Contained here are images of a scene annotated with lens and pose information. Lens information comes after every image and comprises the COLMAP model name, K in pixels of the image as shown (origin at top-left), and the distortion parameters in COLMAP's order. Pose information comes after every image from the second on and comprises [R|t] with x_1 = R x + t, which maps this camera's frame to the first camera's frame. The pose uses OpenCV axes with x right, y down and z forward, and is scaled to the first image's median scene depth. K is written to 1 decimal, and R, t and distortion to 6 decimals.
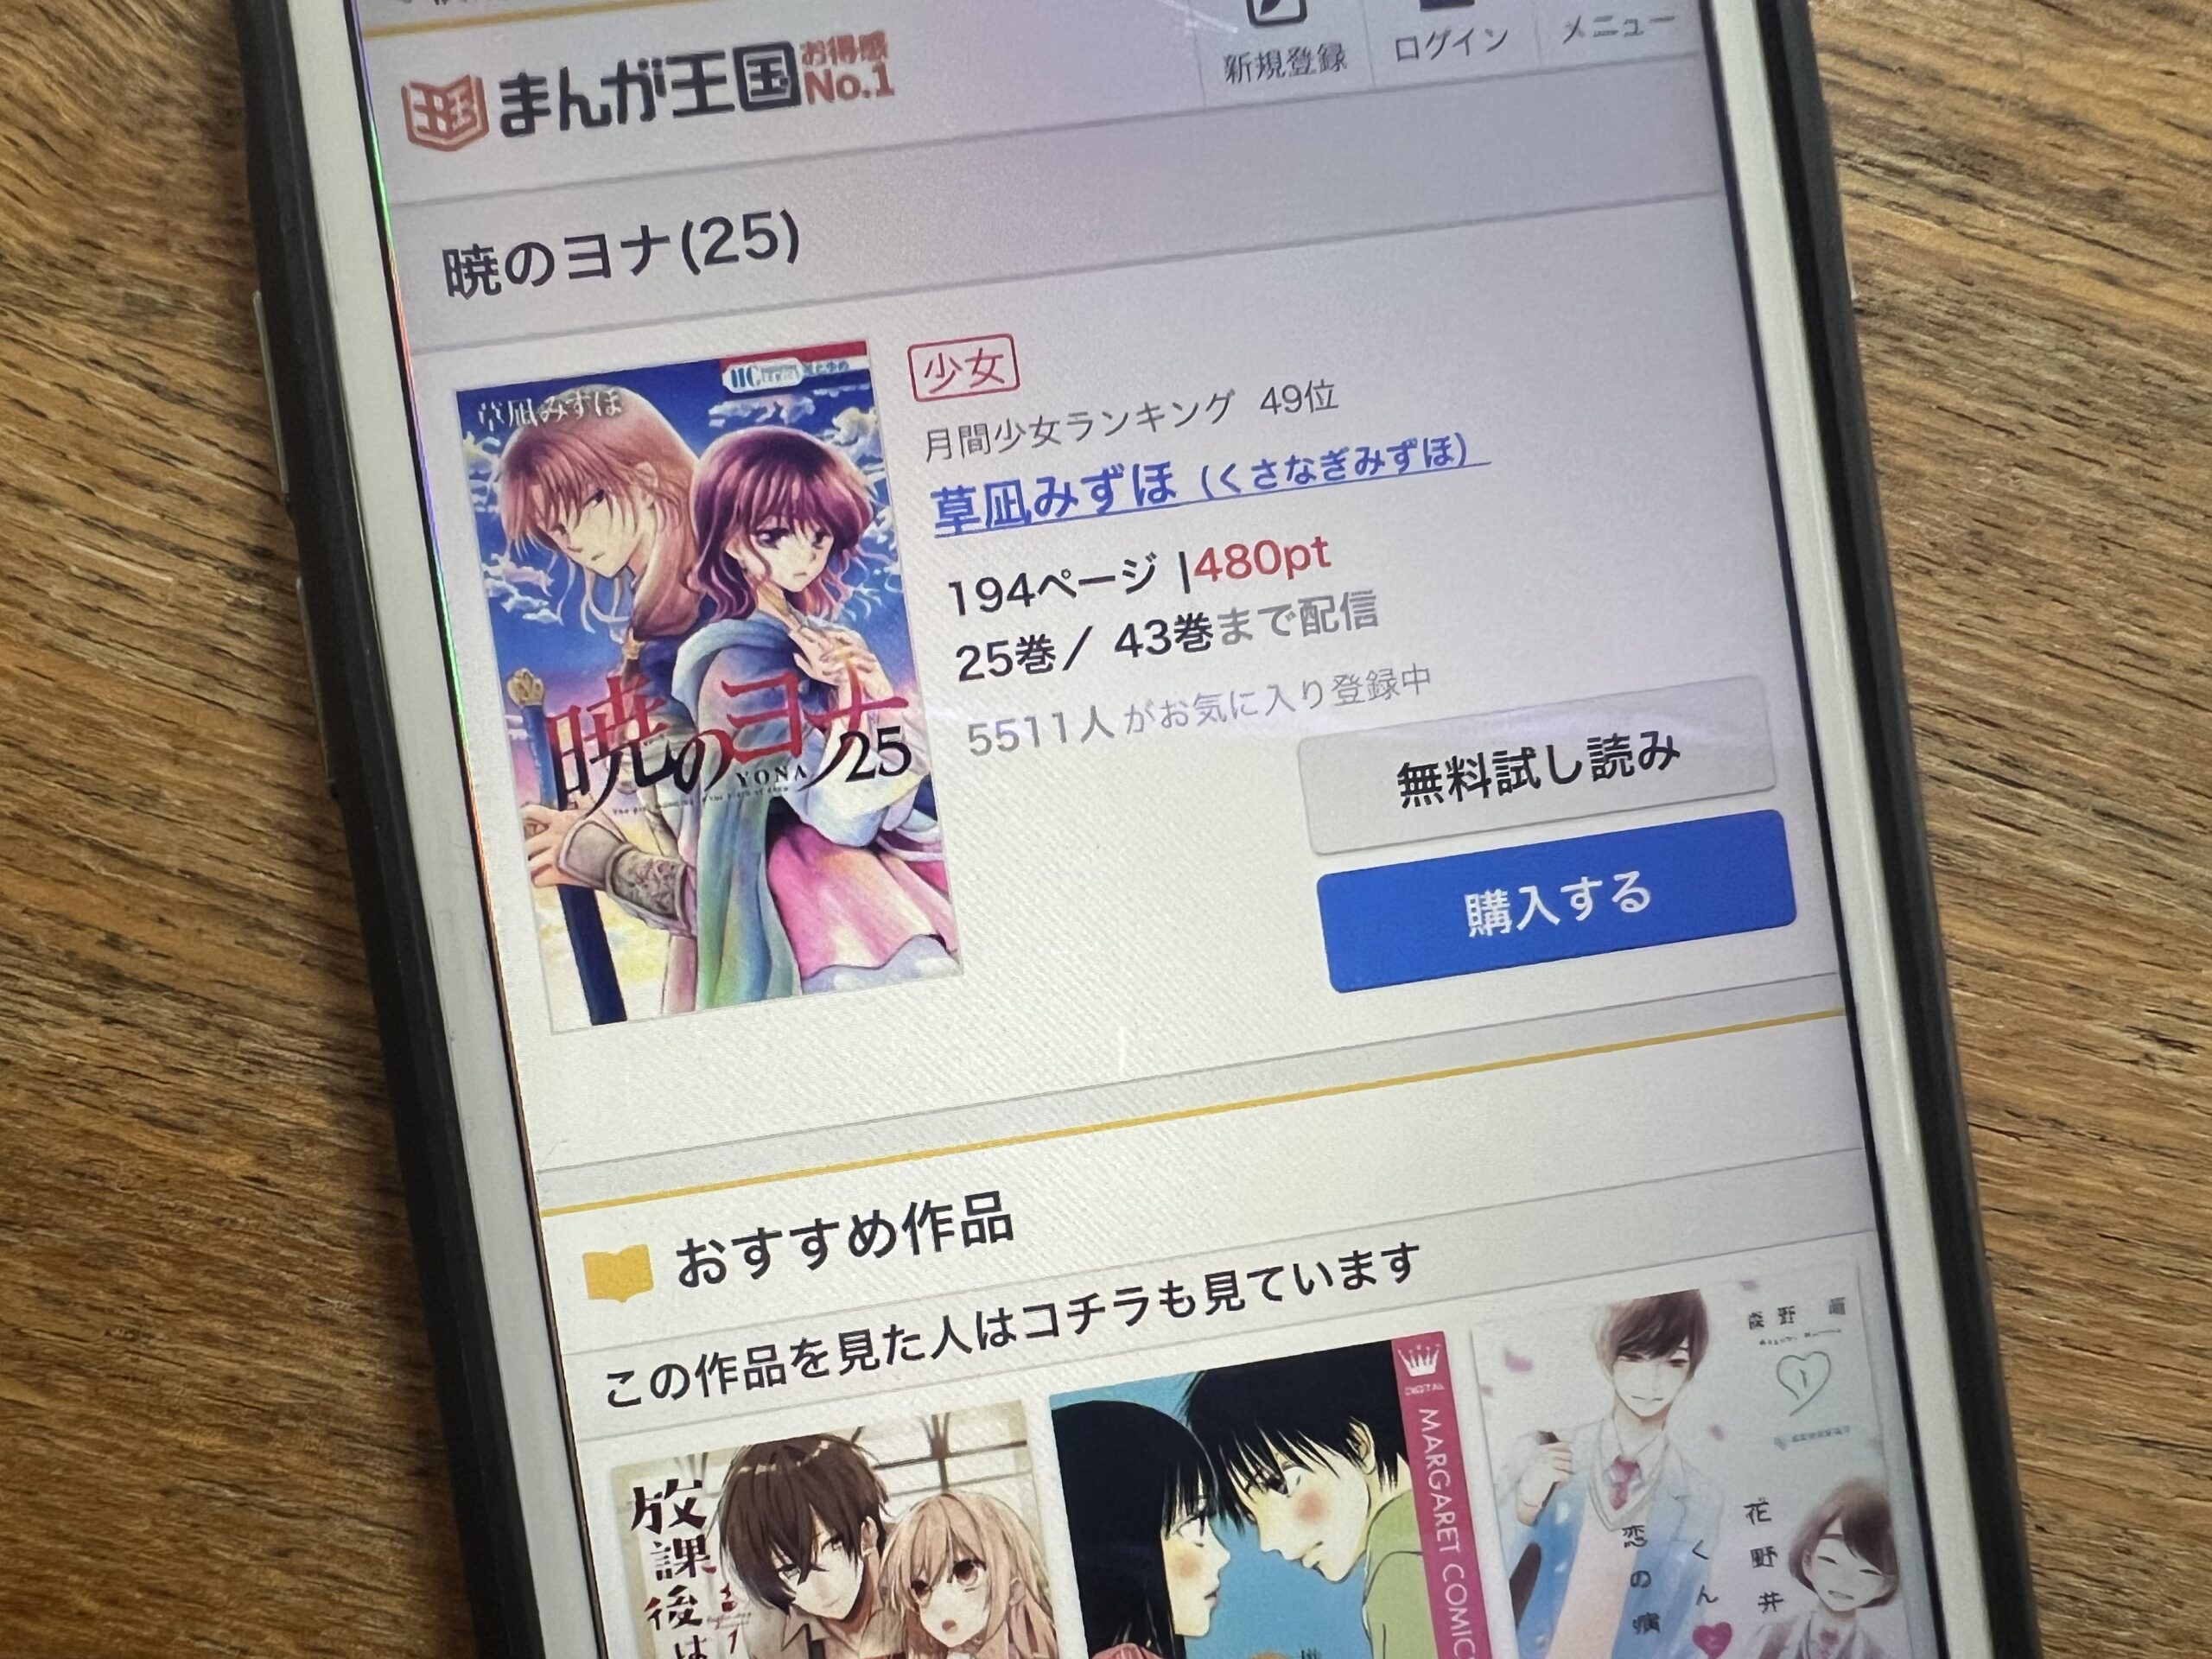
lens RADIAL K [[1695.4, 0, 973.8], [0, 1695.4, 1080.8], [0, 0, 1]] dist [0.000673, -0.006234]
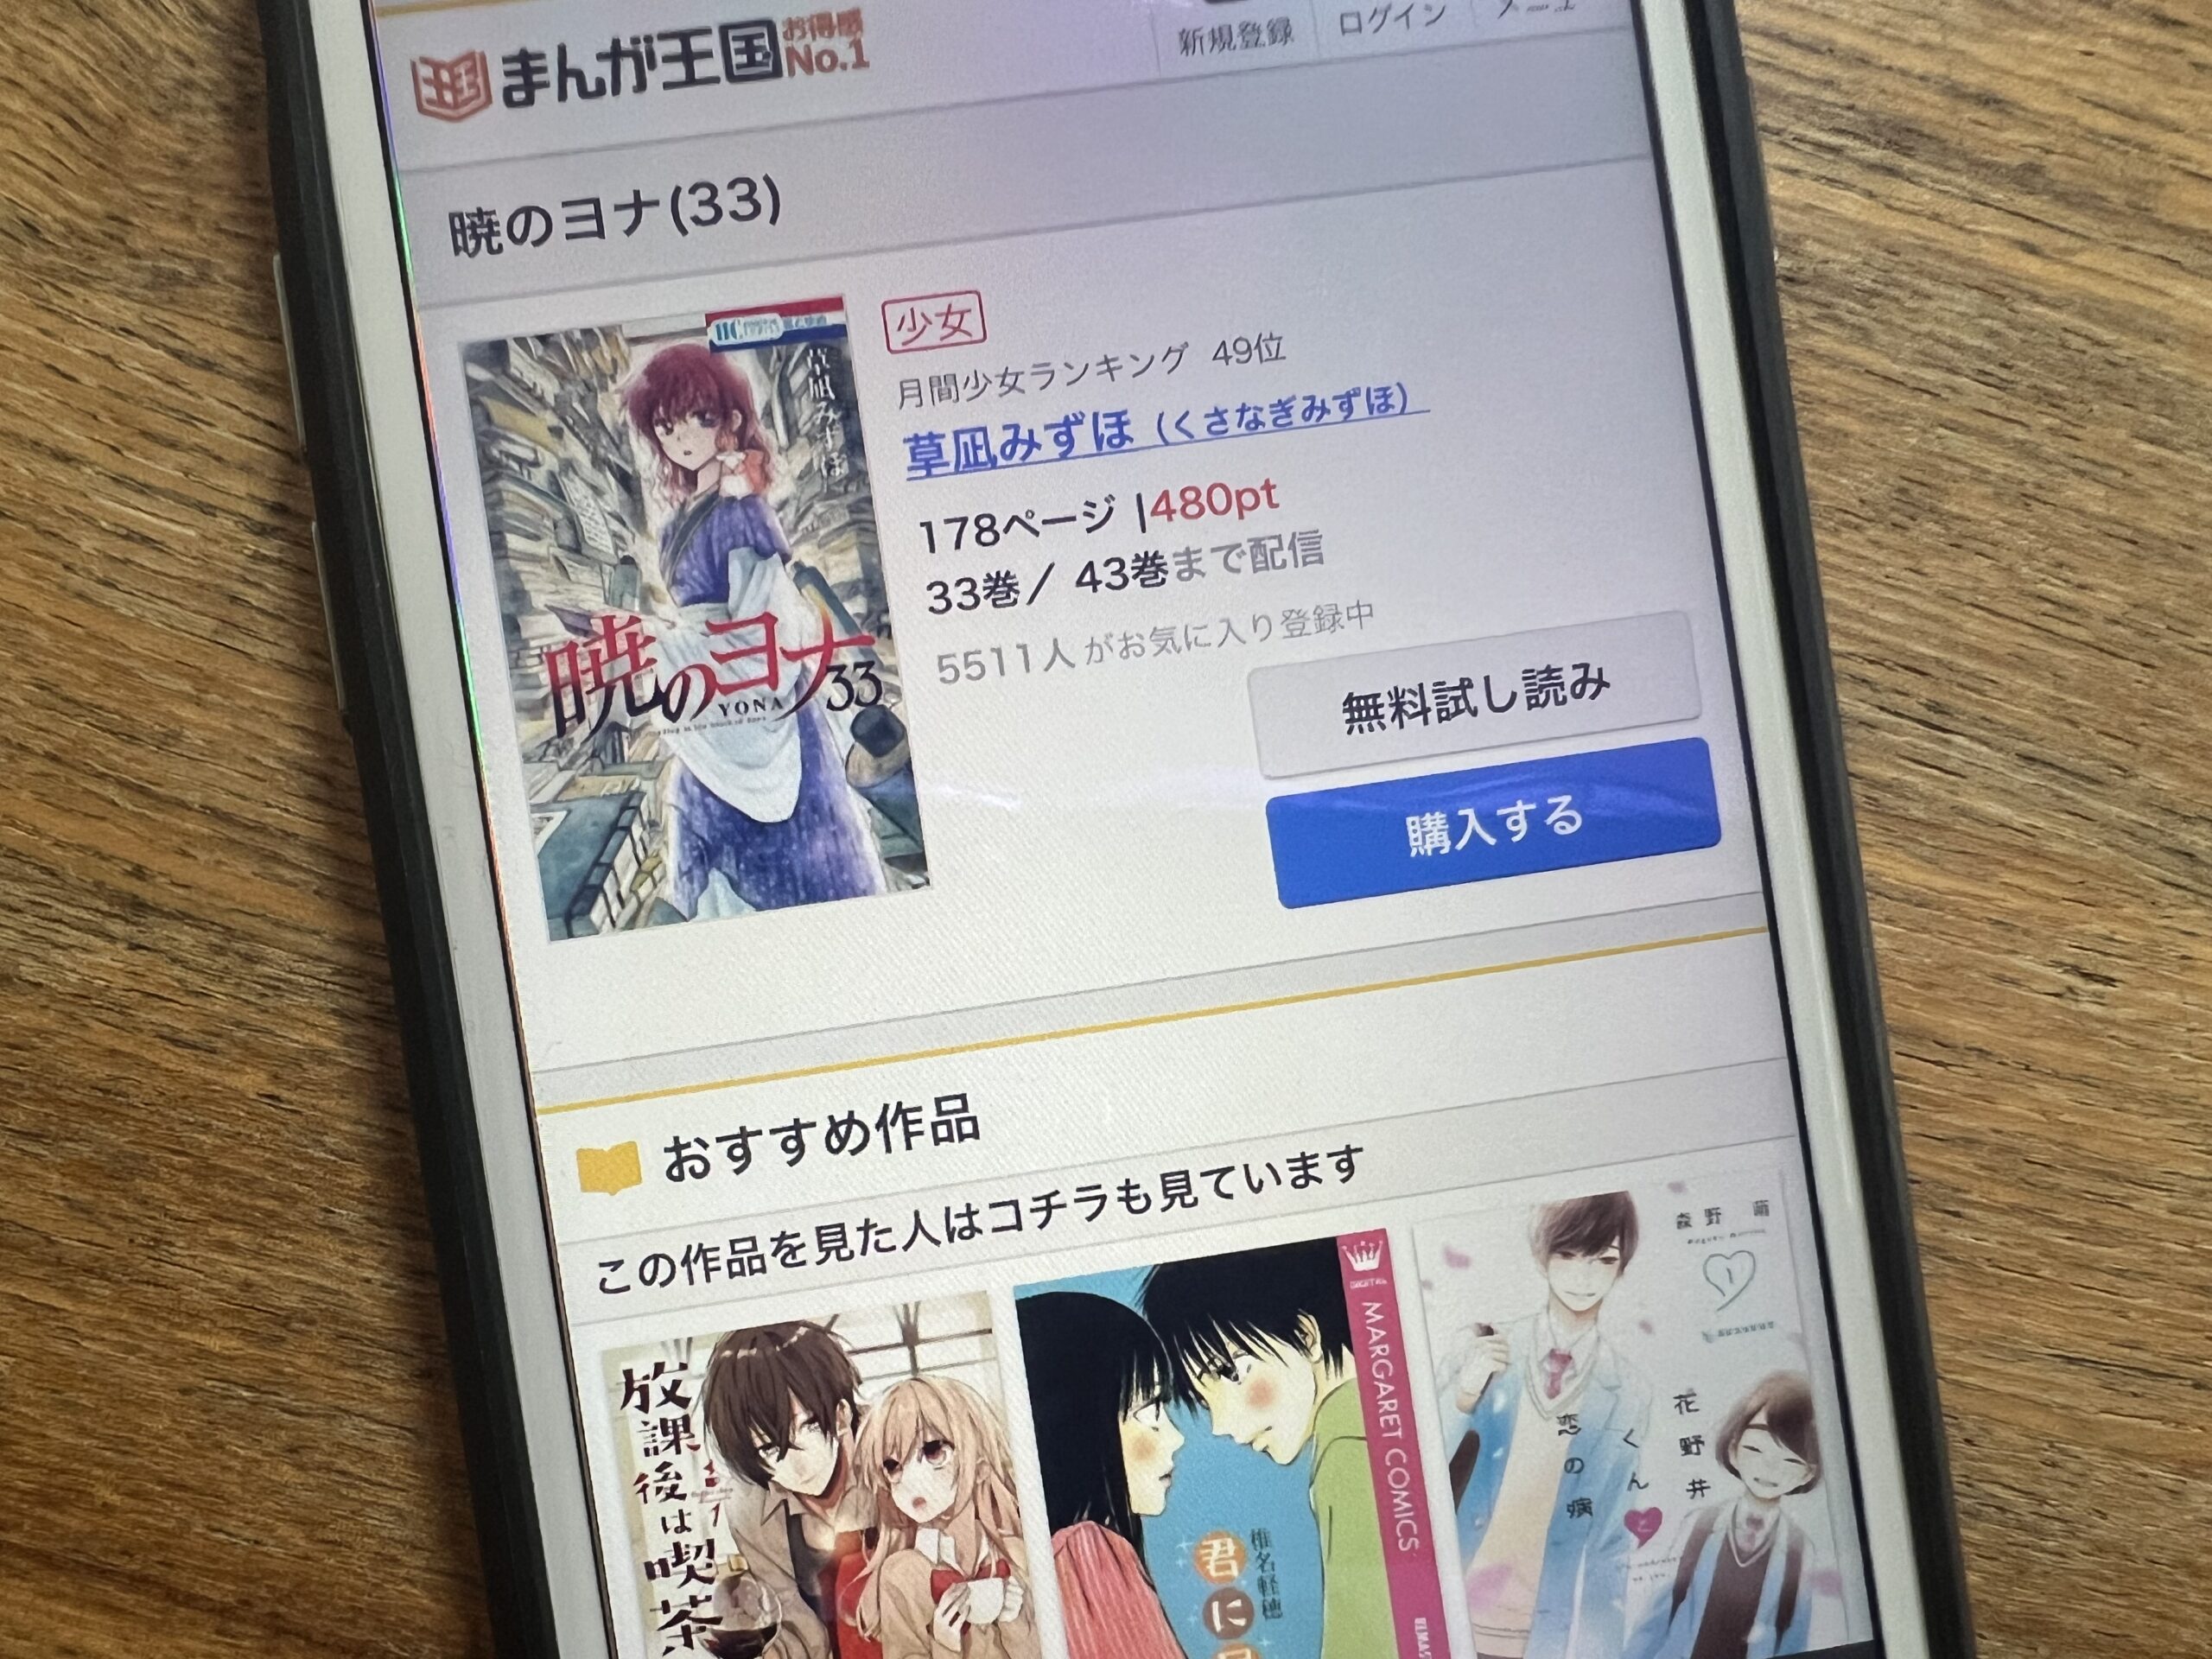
lens RADIAL K [[1687.4, 0, 952.7], [0, 1687.4, 1118.6], [0, 0, 1]] dist [0.001382, -0.006183]
pose [[0.999923, 0.001186, -0.012388, 0.019192], [-0.001275, 0.999973, -0.007228, 0.087381], [0.012379, 0.007243, 0.999897, -0.058162]]
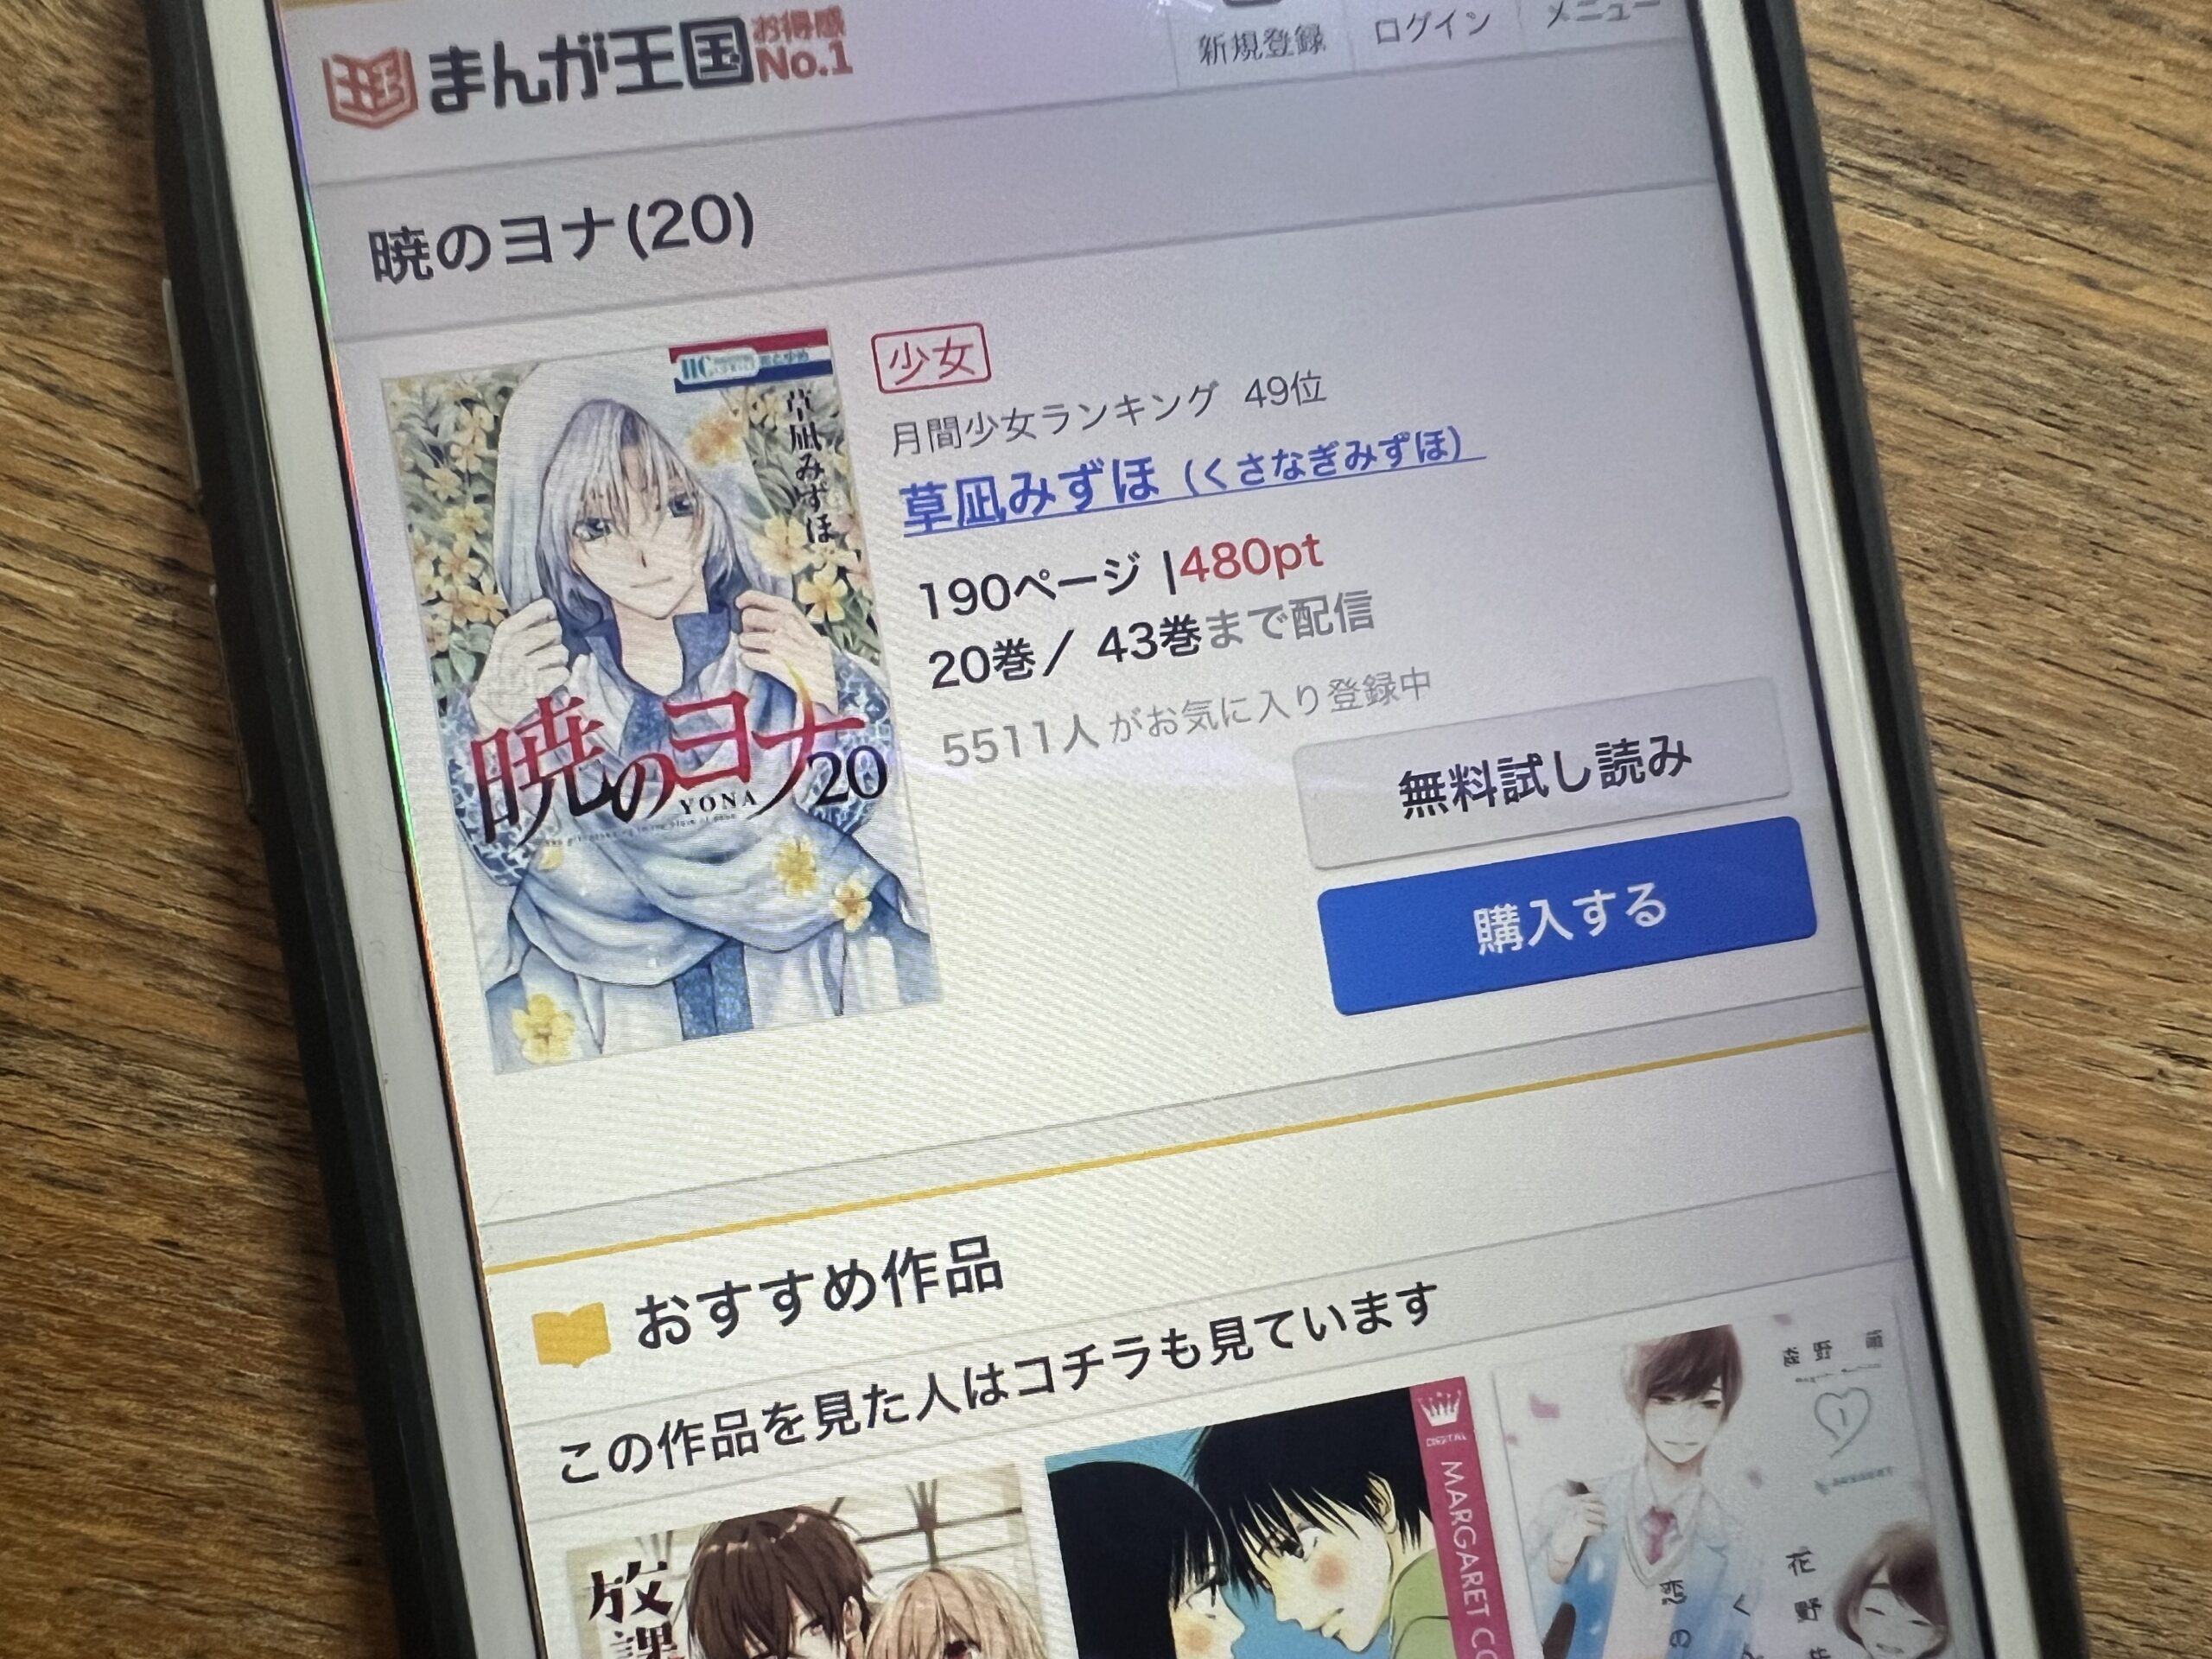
lens RADIAL K [[1689.0, 0, 972.8], [0, 1689.0, 1079.9], [0, 0, 1]] dist [0.002075, -0.008020]
pose [[0.999025, -0.018316, 0.040168, -0.027509], [0.019761, 0.999161, -0.035878, 0.012915], [-0.039477, 0.036636, 0.998549, 0.077714]]
